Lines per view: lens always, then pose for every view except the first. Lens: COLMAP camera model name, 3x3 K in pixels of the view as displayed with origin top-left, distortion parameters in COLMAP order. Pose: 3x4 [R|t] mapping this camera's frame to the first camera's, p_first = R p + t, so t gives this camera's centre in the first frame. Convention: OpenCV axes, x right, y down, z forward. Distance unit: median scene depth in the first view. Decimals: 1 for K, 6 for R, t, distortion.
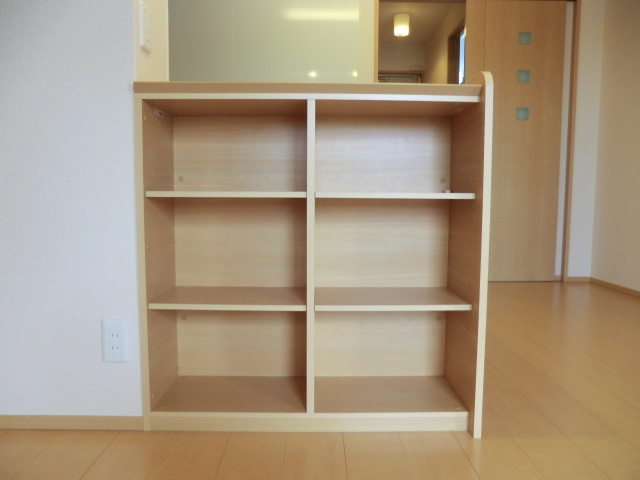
lens RADIAL K [[459.8, 0, 323.5], [0, 459.8, 237.5], [0, 0, 1]] dist [-0.043158, 0.031611]
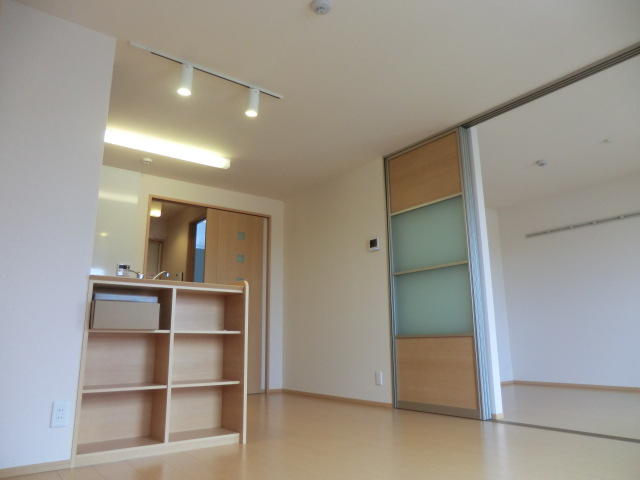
lens RADIAL K [[459.8, 0, 320.8], [0, 459.8, 241.7], [0, 0, 1]] dist [-0.043158, 0.031611]
pose [[0.811107, 0.108407, 0.574763, -0.644691], [0.066795, 0.959077, -0.275154, 0.121889], [-0.581071, 0.261571, 0.770674, -1.022743]]
